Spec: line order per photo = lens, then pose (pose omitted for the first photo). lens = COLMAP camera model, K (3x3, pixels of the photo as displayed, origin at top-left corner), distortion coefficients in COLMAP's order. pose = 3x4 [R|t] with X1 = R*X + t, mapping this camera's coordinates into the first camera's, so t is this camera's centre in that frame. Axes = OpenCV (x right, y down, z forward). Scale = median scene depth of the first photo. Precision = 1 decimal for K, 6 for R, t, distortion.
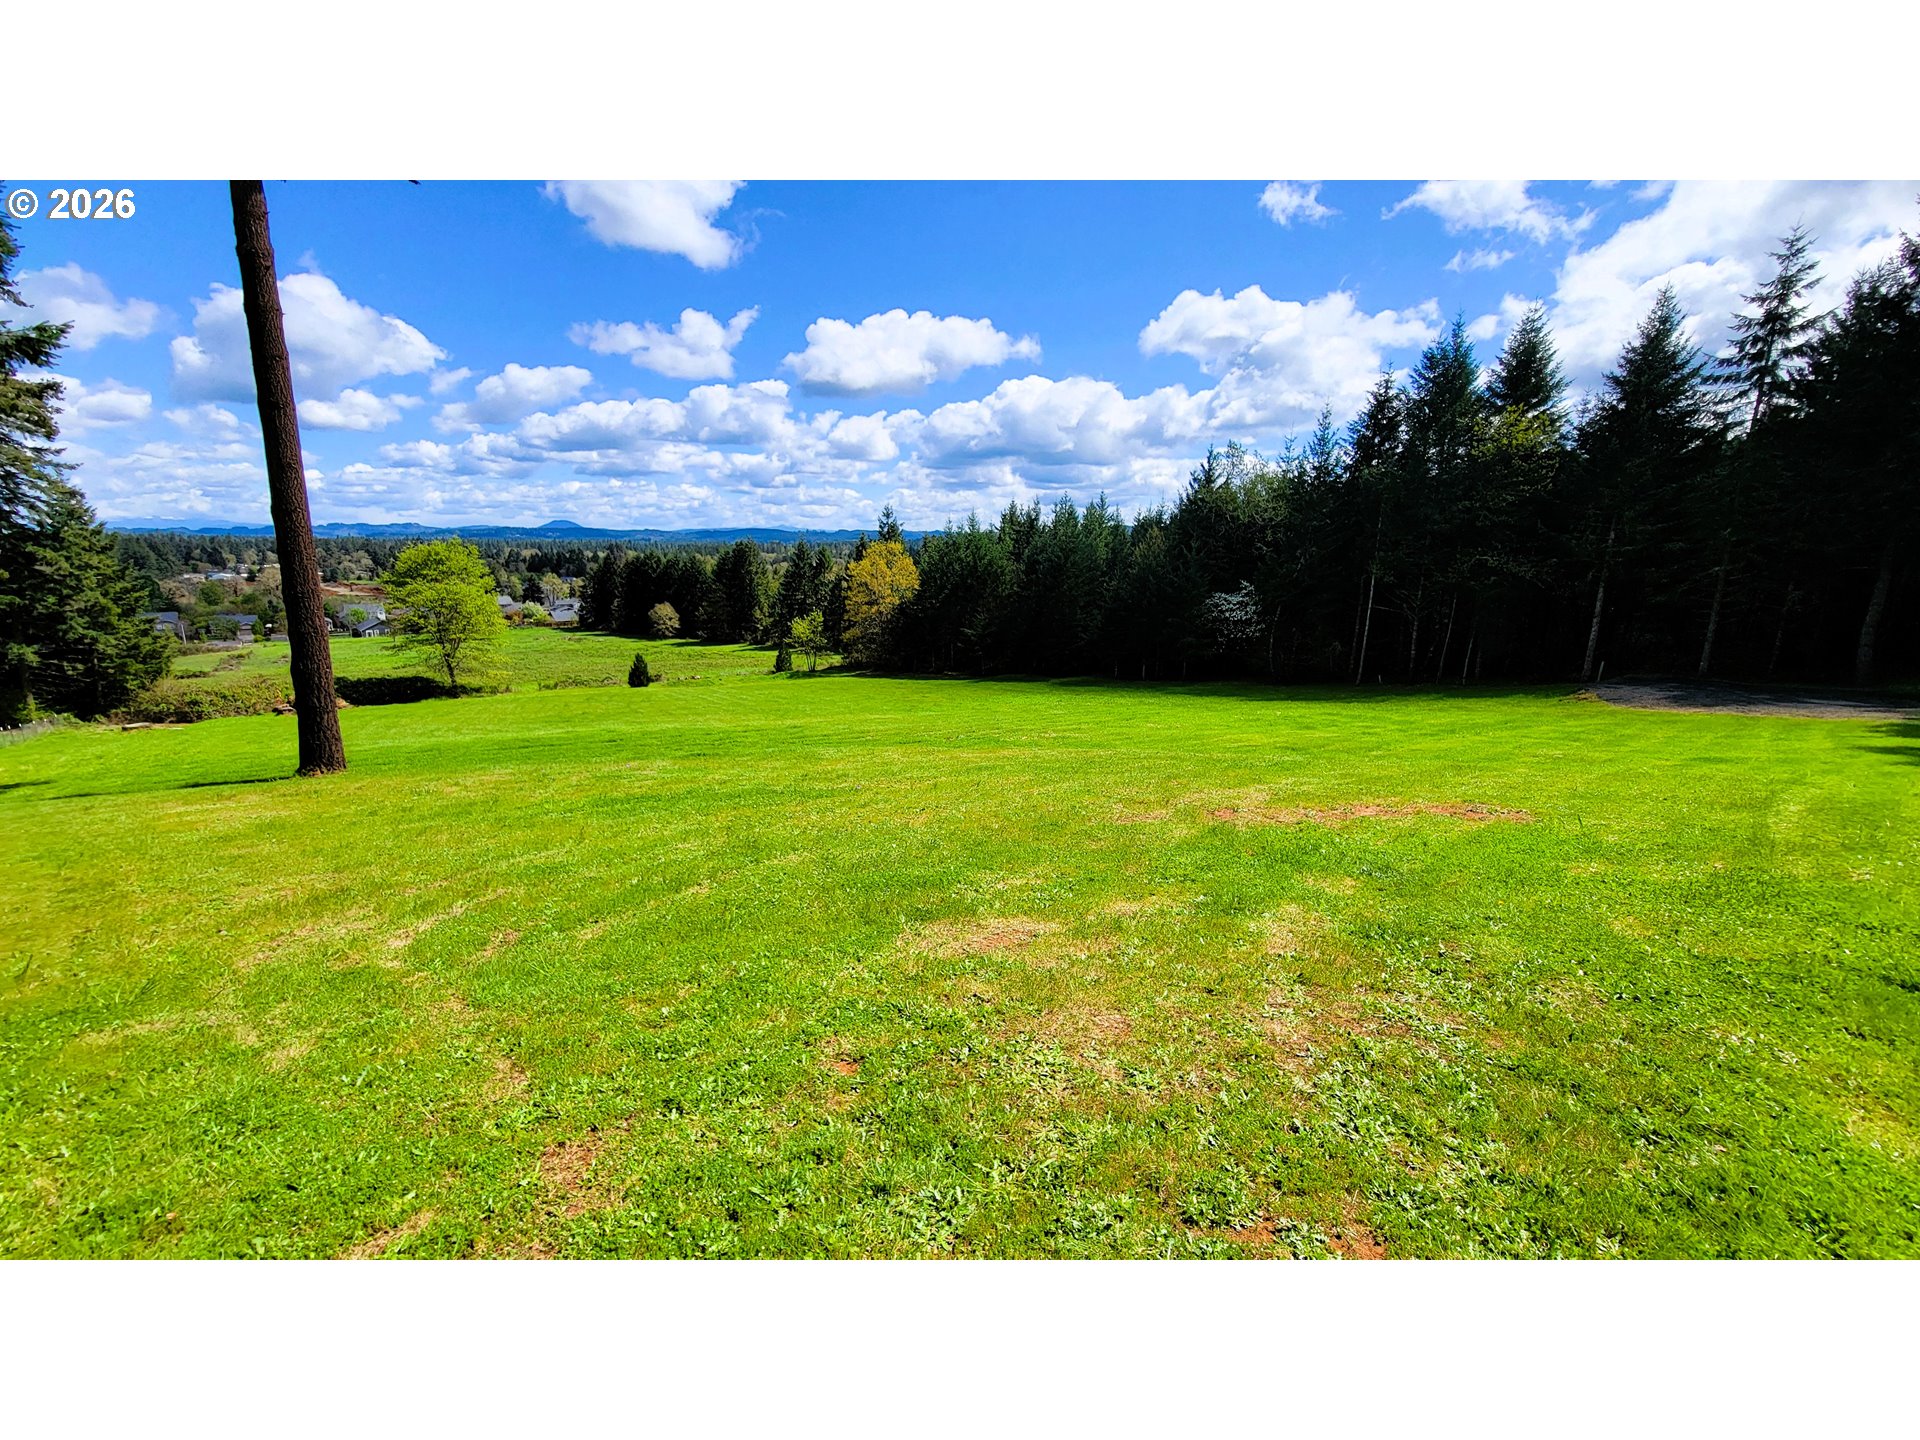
lens RADIAL K [[784.3, 0, 941.4], [0, 784.3, 706.8], [0, 0, 1]] dist [0.001283, -0.001862]
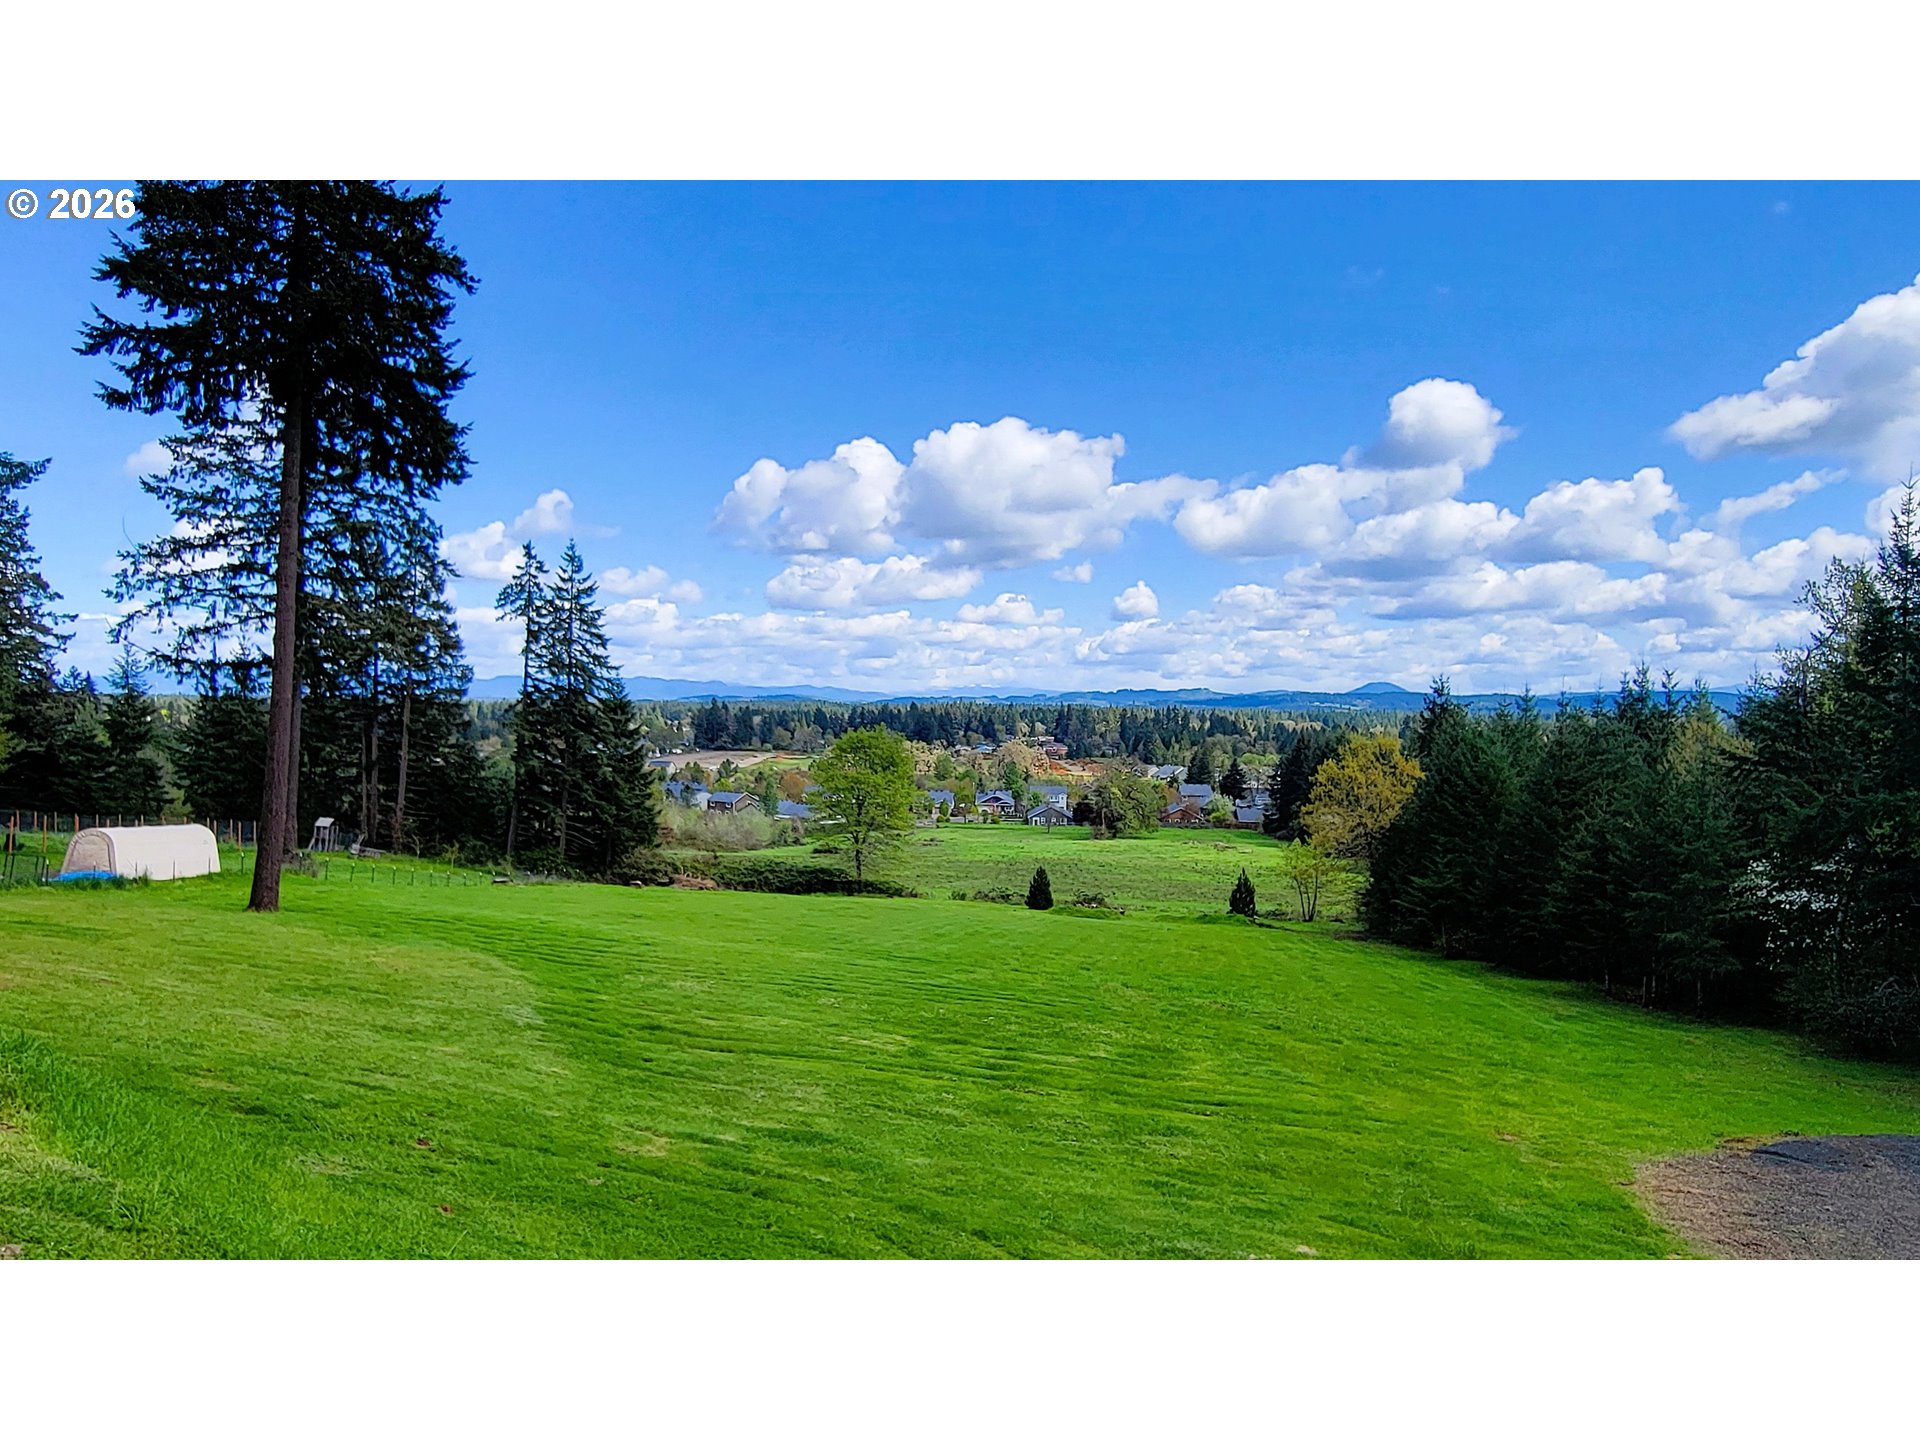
lens RADIAL K [[1207.1, 0, 981.3], [0, 1207.1, 706.5], [0, 0, 1]] dist [-0.000259, -0.001487]
pose [[0.718277, 0.000258, -0.695757, 0.434253], [-0.145794, 0.977854, -0.150150, -0.033091], [0.680310, 0.209286, 0.702408, 0.048836]]
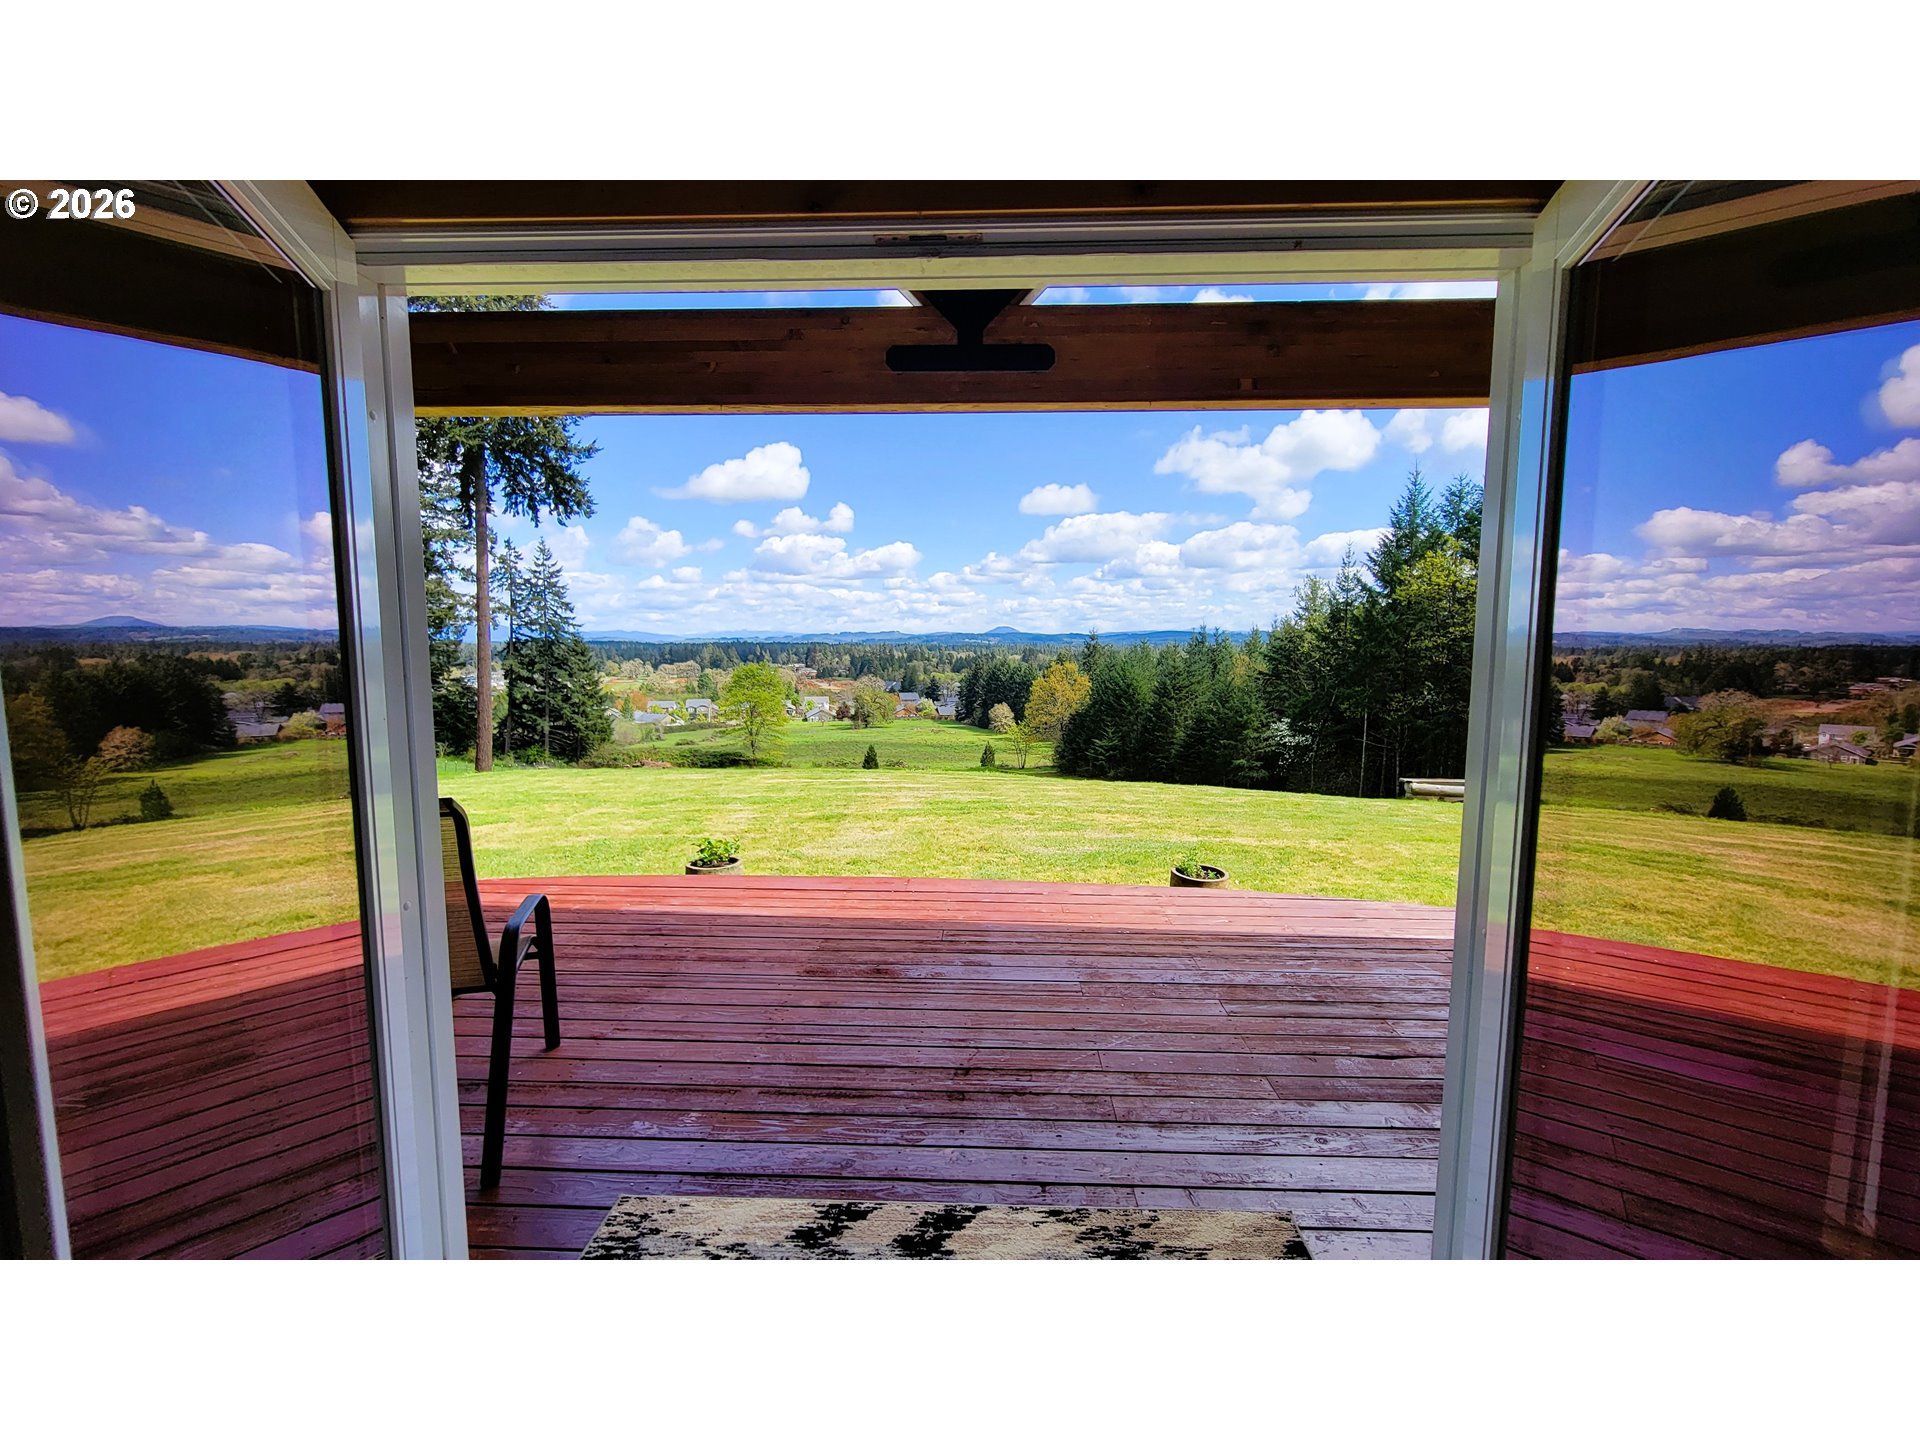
lens RADIAL K [[784.3, 0, 966.2], [0, 784.3, 715.2], [0, 0, 1]] dist [0.001283, -0.001862]
pose [[0.879541, 0.036403, -0.474428, 0.395628], [-0.090616, 0.991636, -0.091904, -0.008842], [0.467115, 0.123824, 0.875484, -0.111795]]
